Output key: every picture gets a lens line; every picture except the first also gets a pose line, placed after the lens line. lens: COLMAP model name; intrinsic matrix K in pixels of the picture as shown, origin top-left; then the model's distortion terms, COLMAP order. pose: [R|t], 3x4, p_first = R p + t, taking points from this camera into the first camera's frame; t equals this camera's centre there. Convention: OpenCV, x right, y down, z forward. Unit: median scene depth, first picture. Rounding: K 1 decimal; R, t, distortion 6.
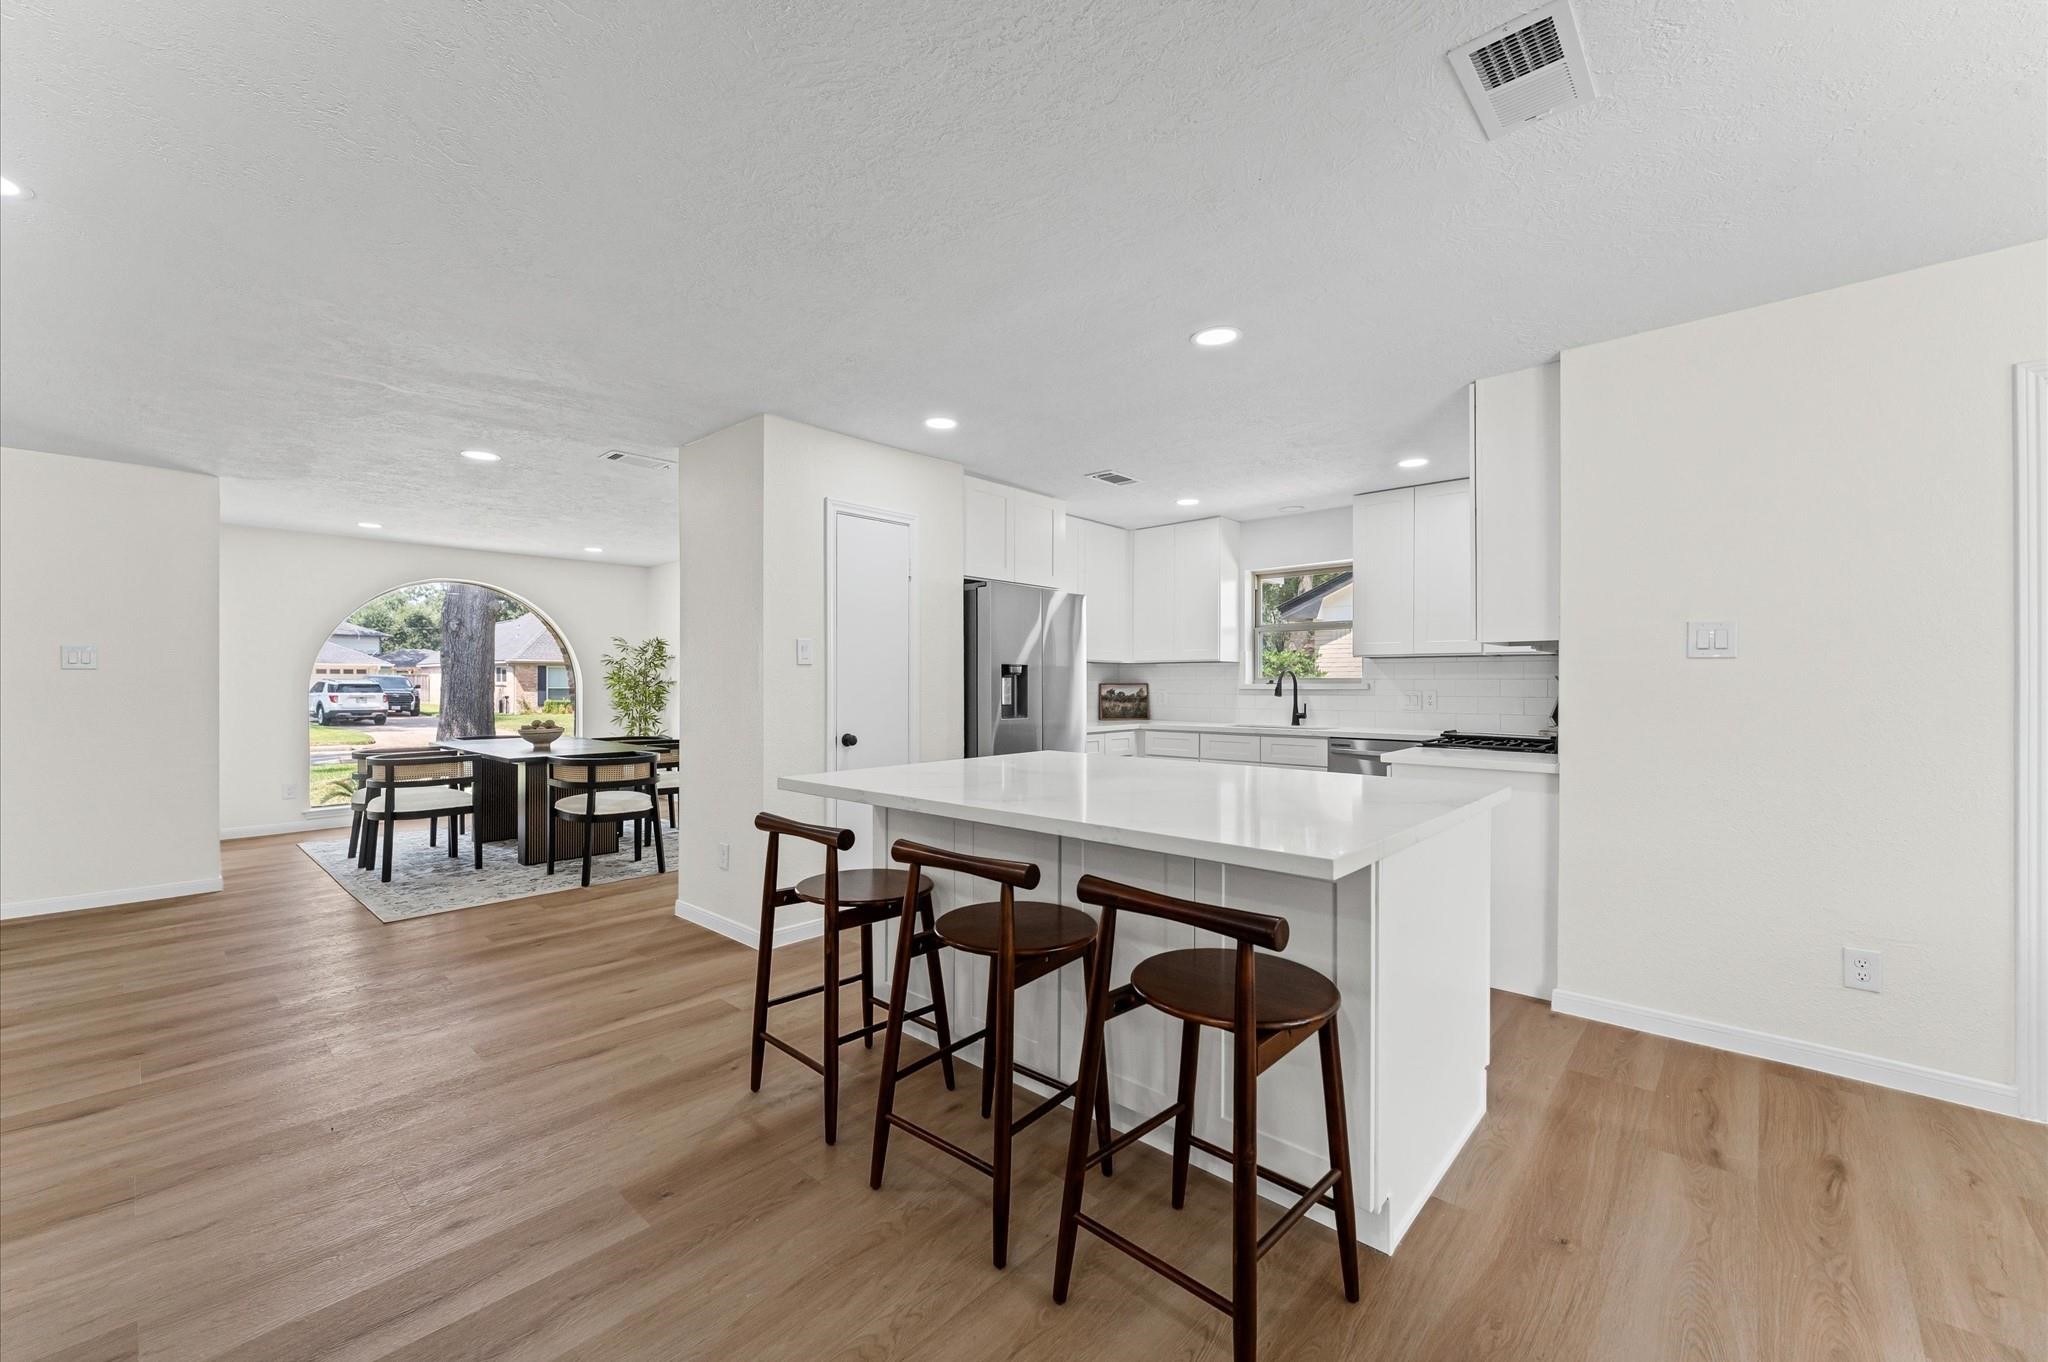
lens RADIAL K [[812.8, 0, 1021.3], [0, 812.8, 680.2], [0, 0, 1]] dist [0.000125, -0.000421]
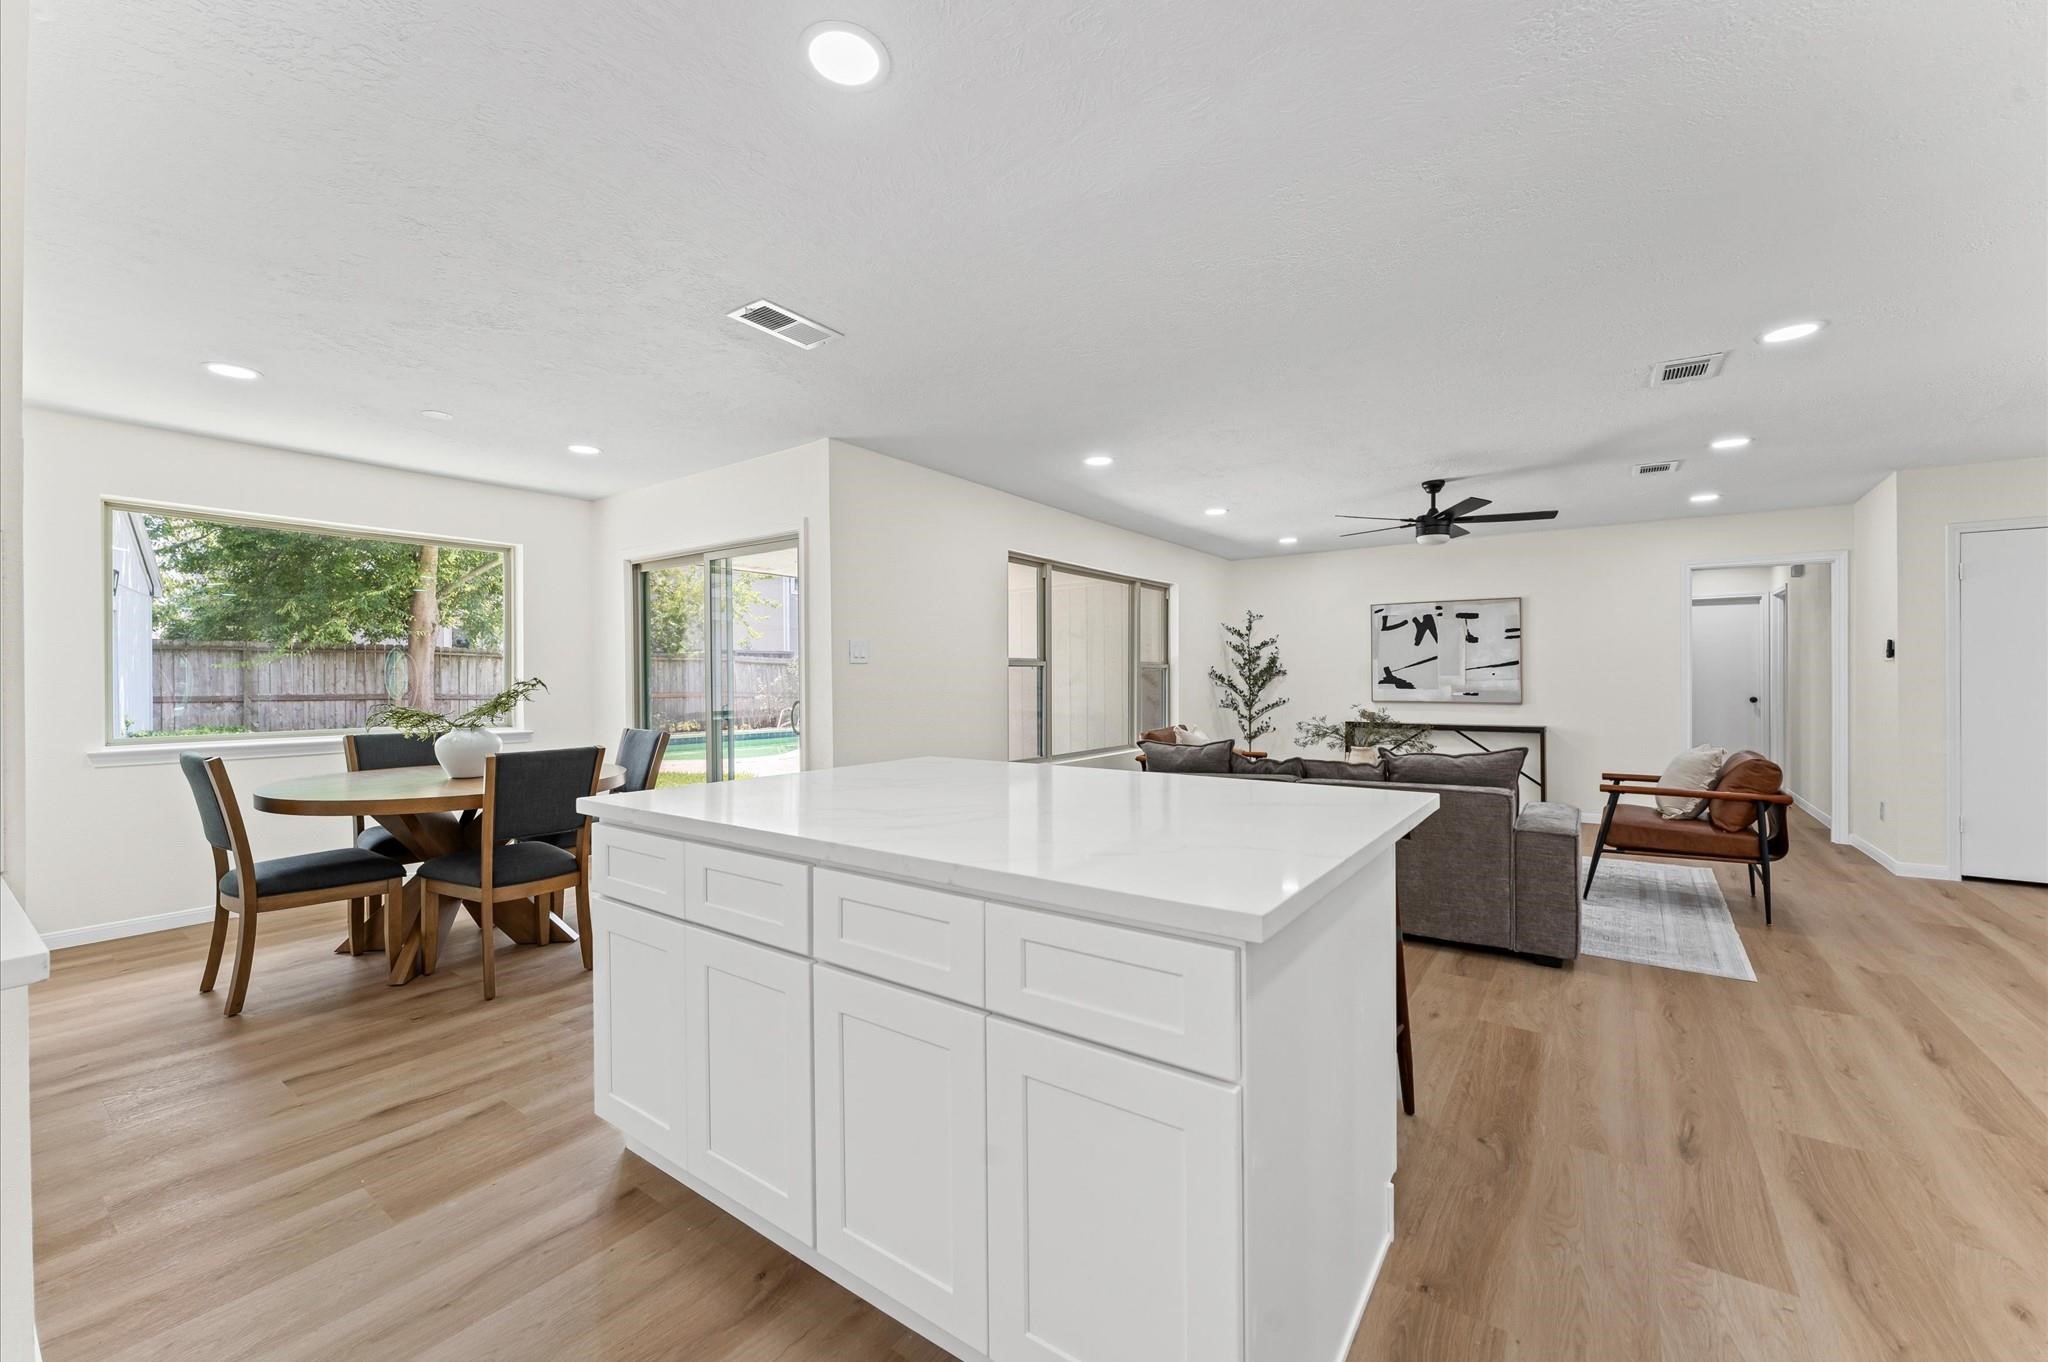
lens RADIAL K [[812.8, 0, 1019.4], [0, 812.8, 677.2], [0, 0, 1]] dist [0.000125, -0.000421]
pose [[-0.993163, 0.003095, -0.116698, 0.202184], [0.003297, 0.999993, -0.001542, 0.002951], [0.116693, -0.001916, -0.993166, 1.684375]]
